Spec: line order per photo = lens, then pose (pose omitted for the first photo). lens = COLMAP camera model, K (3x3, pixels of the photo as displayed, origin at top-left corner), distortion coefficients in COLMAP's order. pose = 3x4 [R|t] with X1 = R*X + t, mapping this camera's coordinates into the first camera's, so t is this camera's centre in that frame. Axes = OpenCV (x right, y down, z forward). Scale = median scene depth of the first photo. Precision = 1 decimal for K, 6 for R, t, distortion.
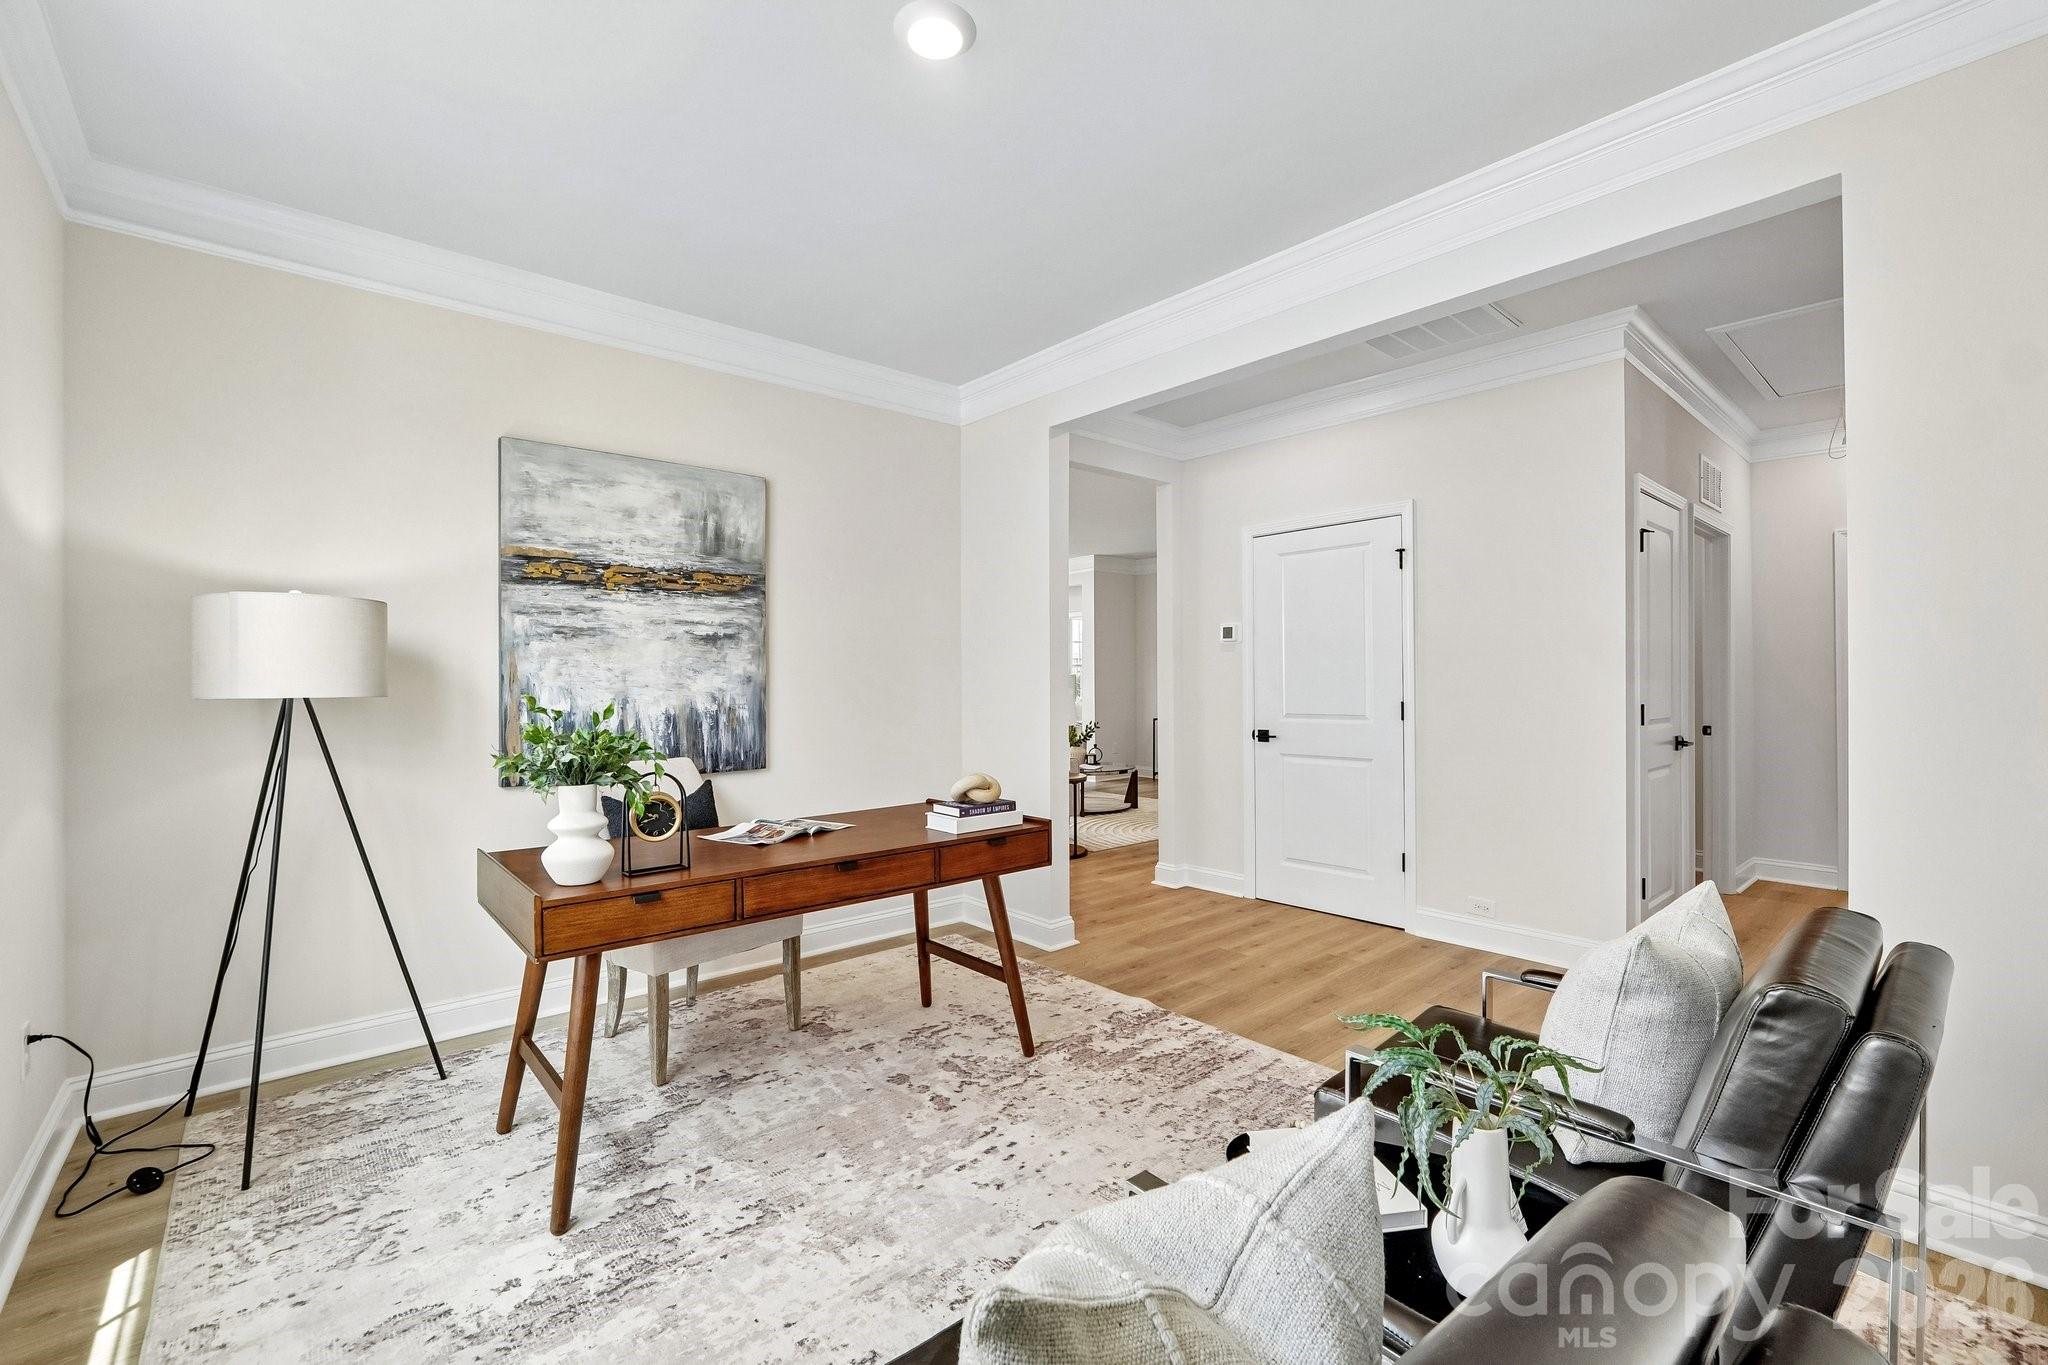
lens RADIAL K [[870.0, 0, 1013.7], [0, 870.0, 678.8], [0, 0, 1]] dist [-0.016598, 0.003935]
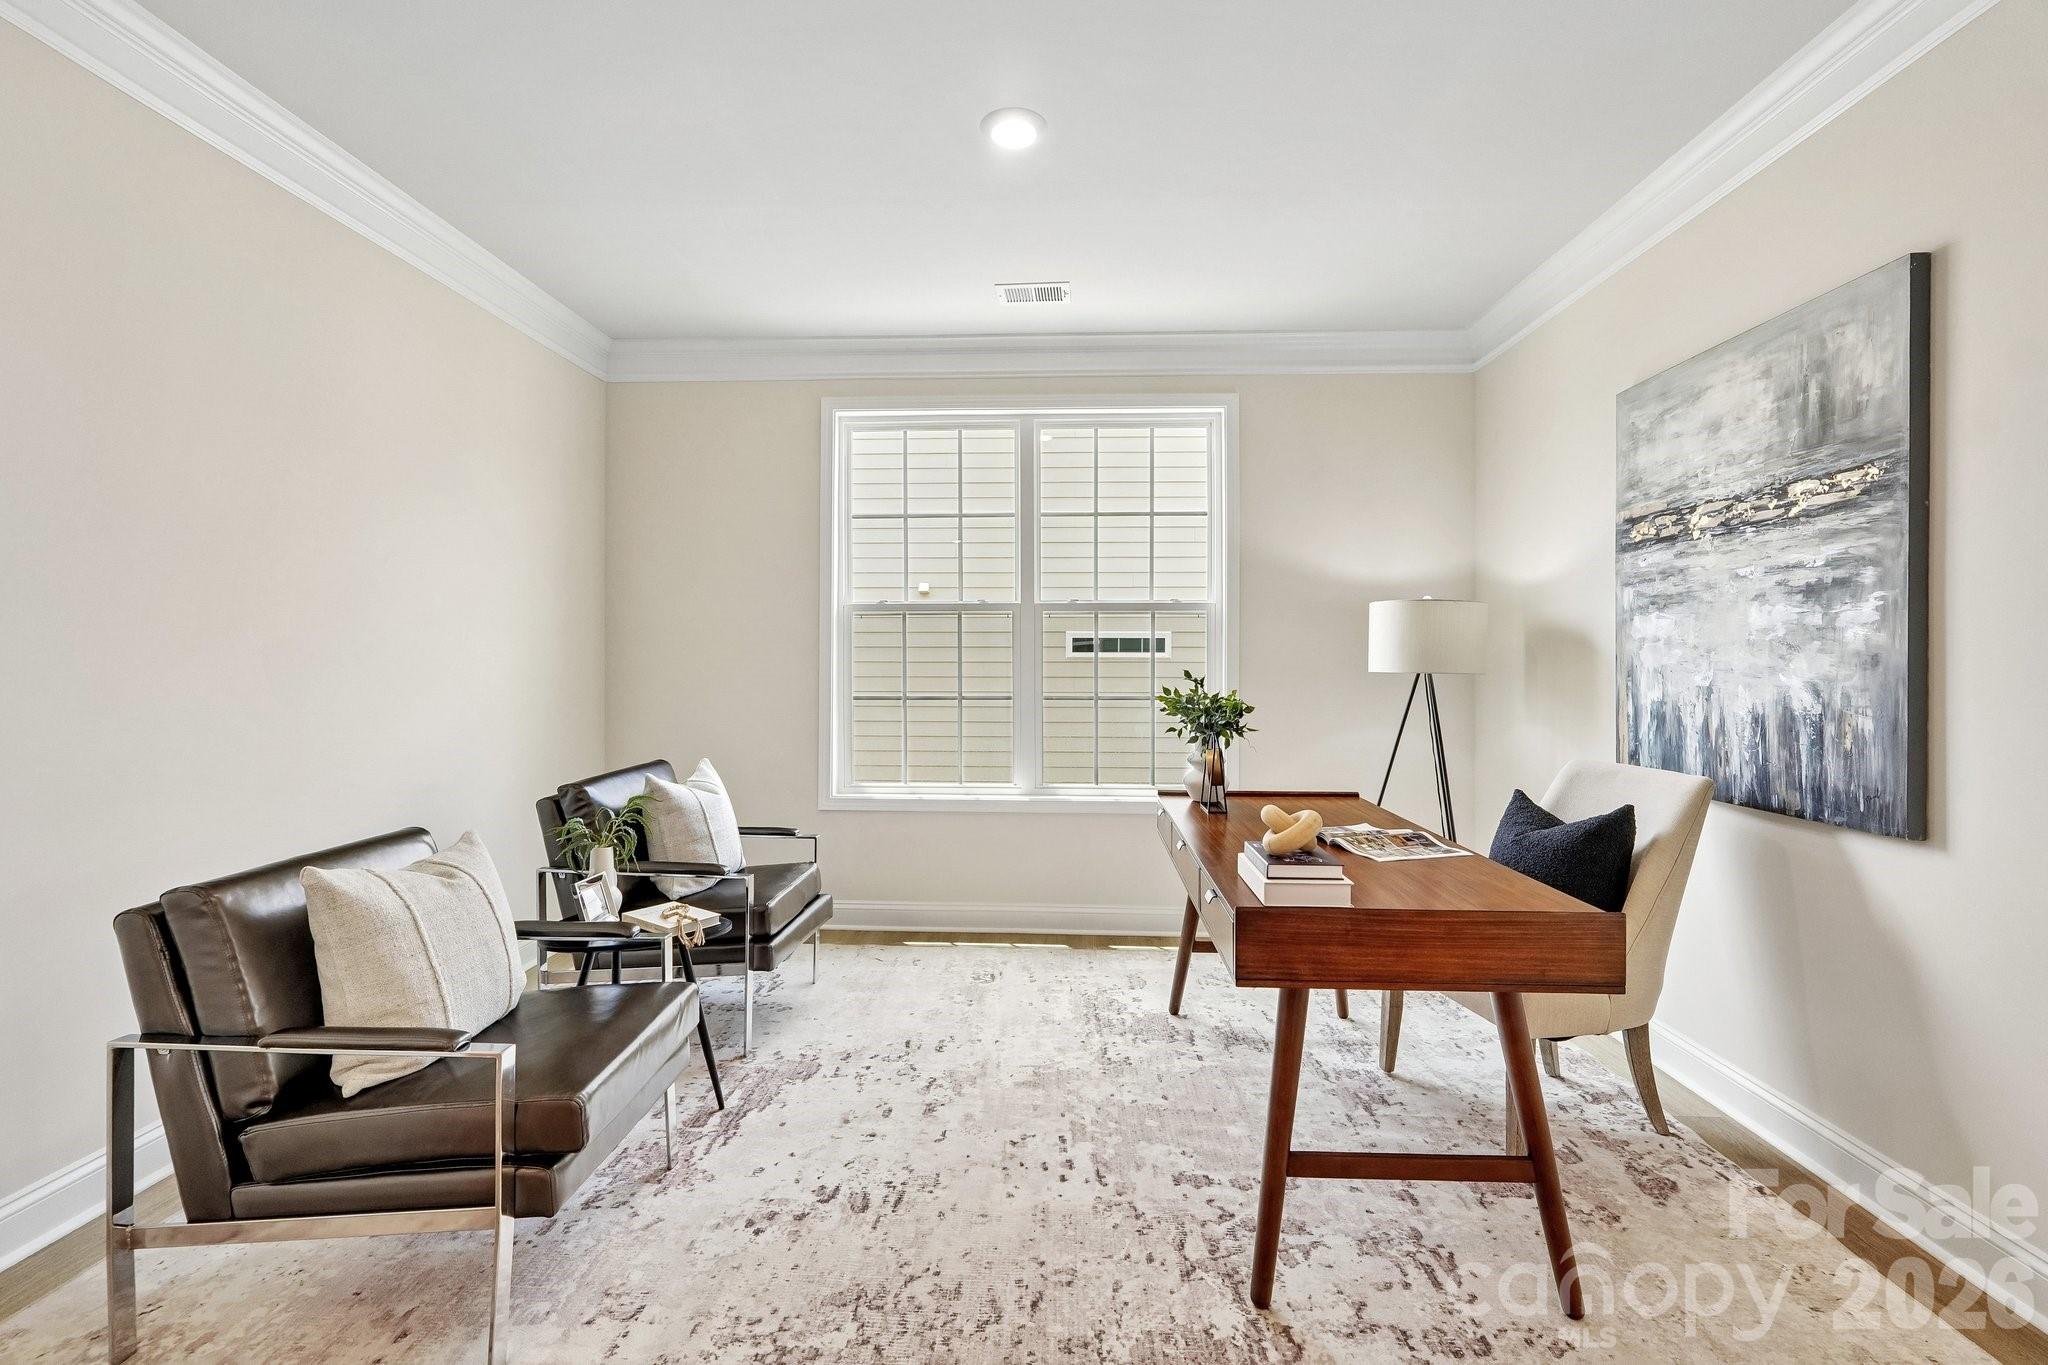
lens RADIAL K [[870.0, 0, 1027.0], [0, 870.0, 656.7], [0, 0, 1]] dist [-0.016598, 0.003935]
pose [[-0.680251, -0.005025, -0.732962, 0.471610], [-0.002772, 0.999987, -0.004282, 0.002588], [0.732974, -0.000881, -0.680256, 1.095858]]
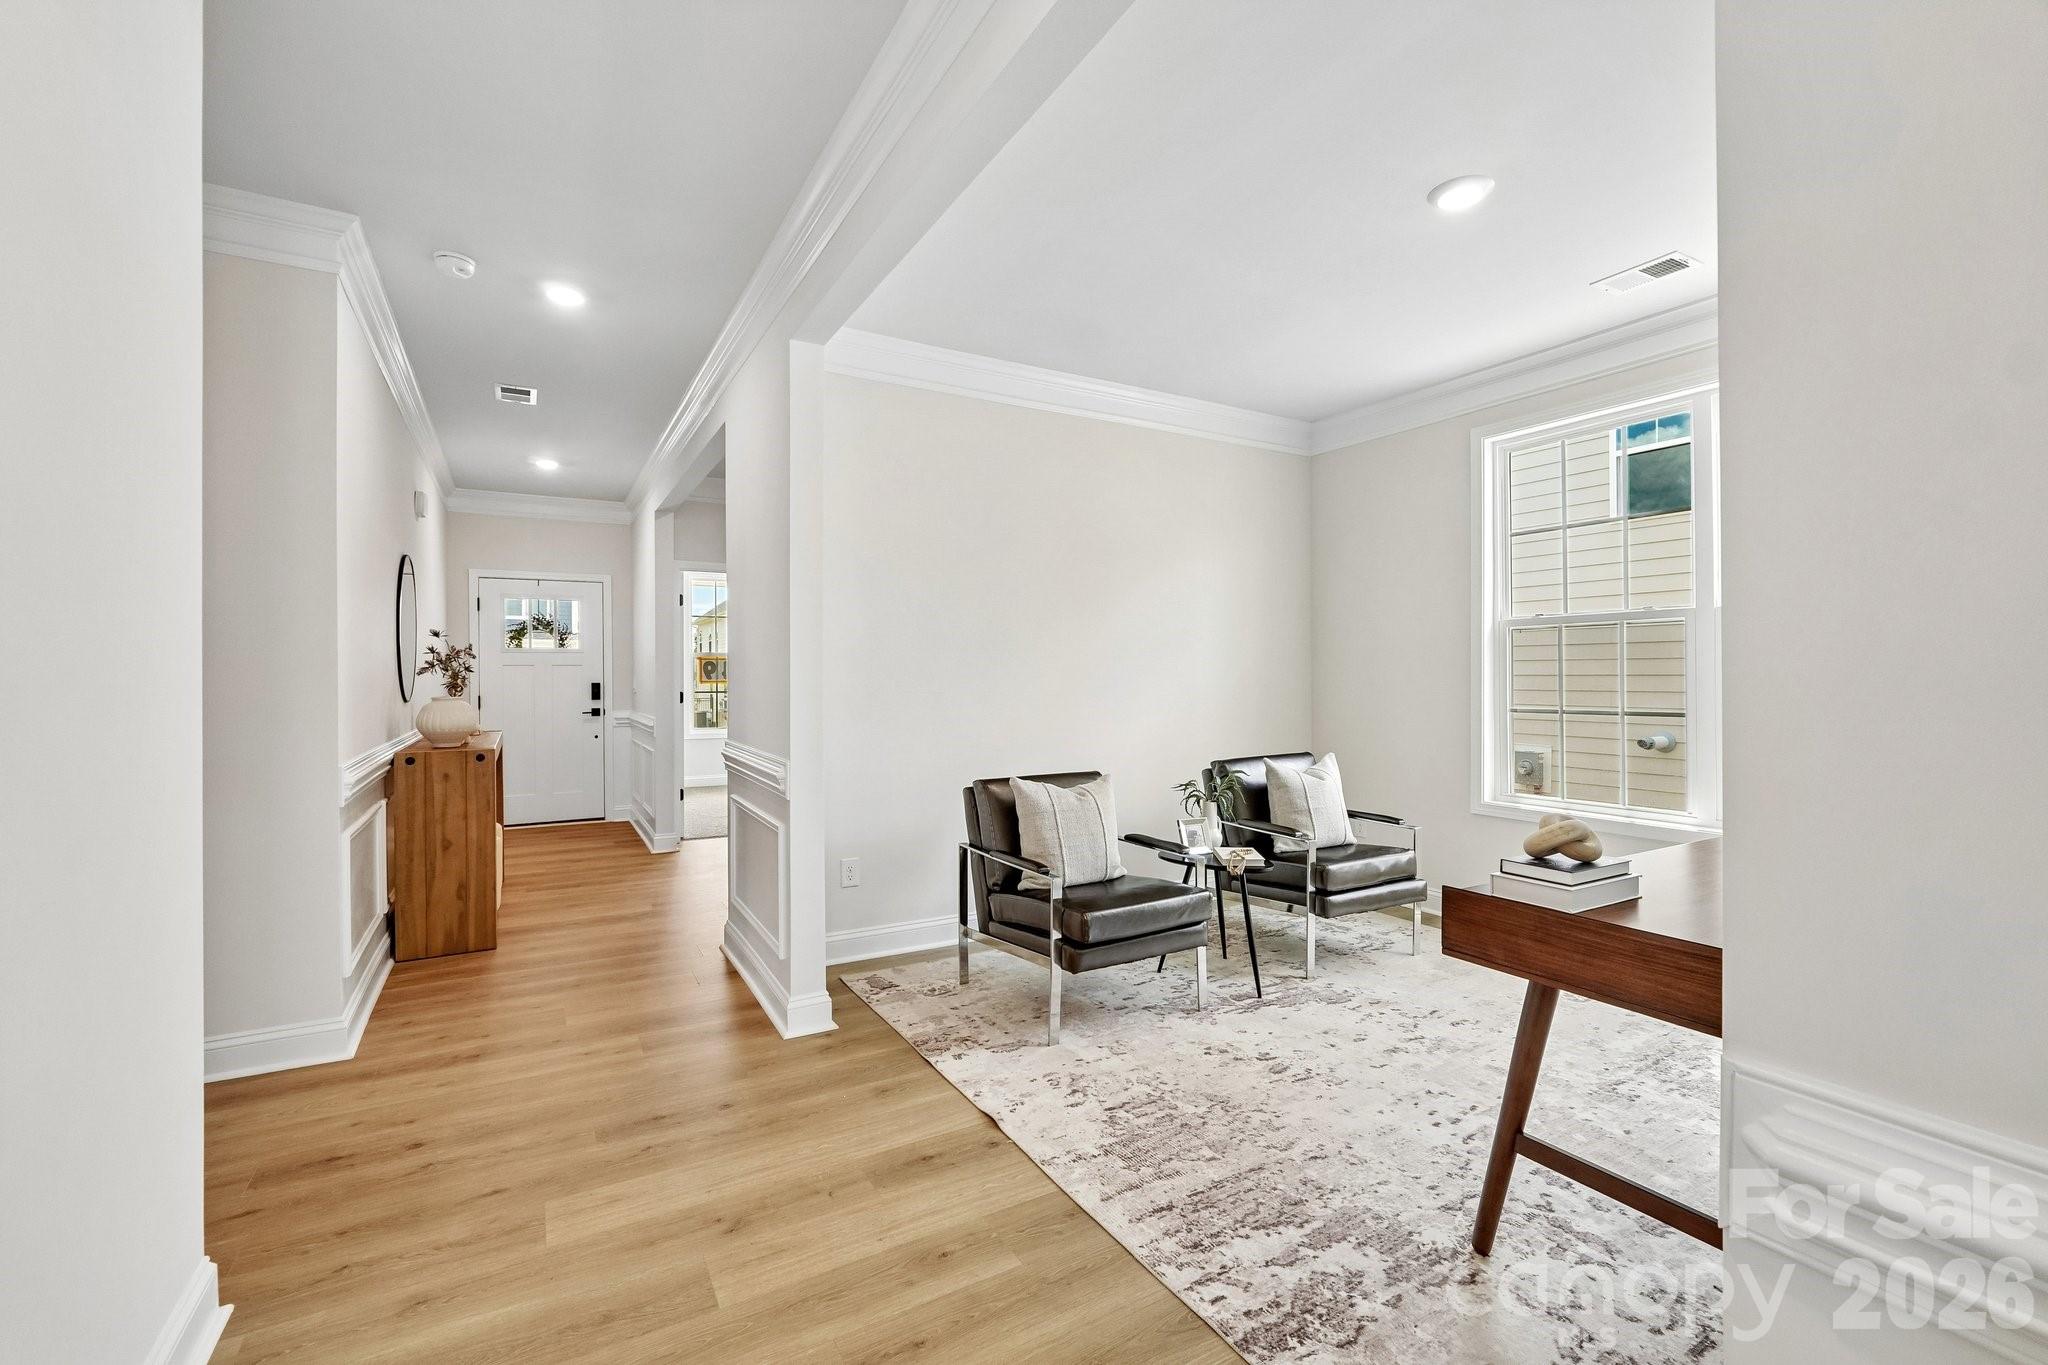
lens RADIAL K [[870.0, 0, 1035.6], [0, 870.0, 669.8], [0, 0, 1]] dist [-0.016598, 0.003935]
pose [[-0.985054, 0.005609, 0.172152, 0.198819], [0.004410, 0.999963, -0.007350, 0.003156], [-0.172187, -0.006481, -0.985043, 1.450861]]
